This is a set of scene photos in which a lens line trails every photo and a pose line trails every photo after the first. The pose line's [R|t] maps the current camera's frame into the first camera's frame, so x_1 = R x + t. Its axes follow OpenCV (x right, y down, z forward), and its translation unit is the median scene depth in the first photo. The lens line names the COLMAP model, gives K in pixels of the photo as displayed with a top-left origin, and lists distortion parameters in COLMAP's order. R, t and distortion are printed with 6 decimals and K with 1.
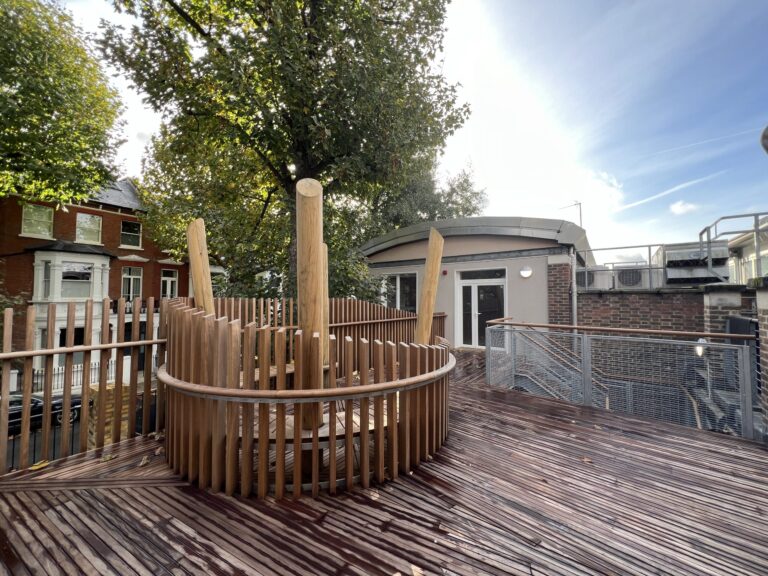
lens RADIAL K [[305.8, 0, 379.7], [0, 305.8, 289.2], [0, 0, 1]] dist [0.000633, -0.000260]
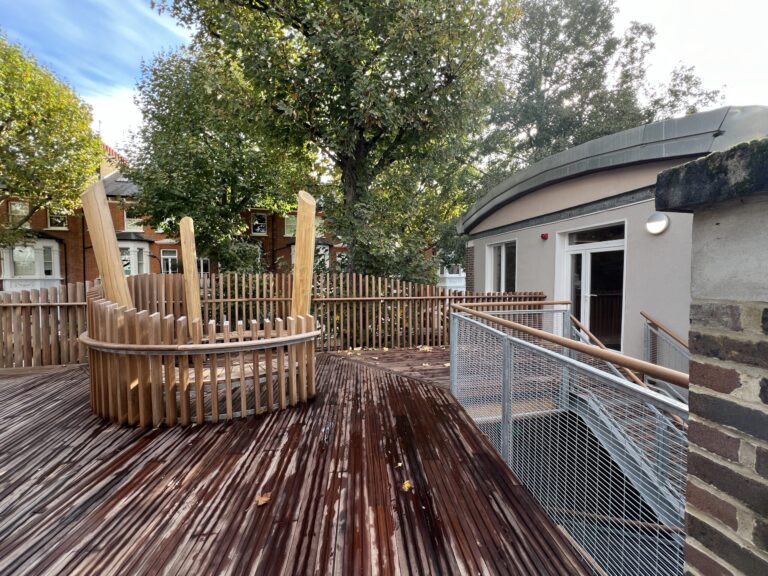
lens RADIAL K [[305.8, 0, 381.6], [0, 305.8, 287.4], [0, 0, 1]] dist [0.000633, -0.000260]
pose [[0.752031, 0.023117, -0.658723, 1.165685], [0.023131, 0.997844, 0.061425, 0.032270], [0.658722, -0.061431, 0.749874, 0.600098]]
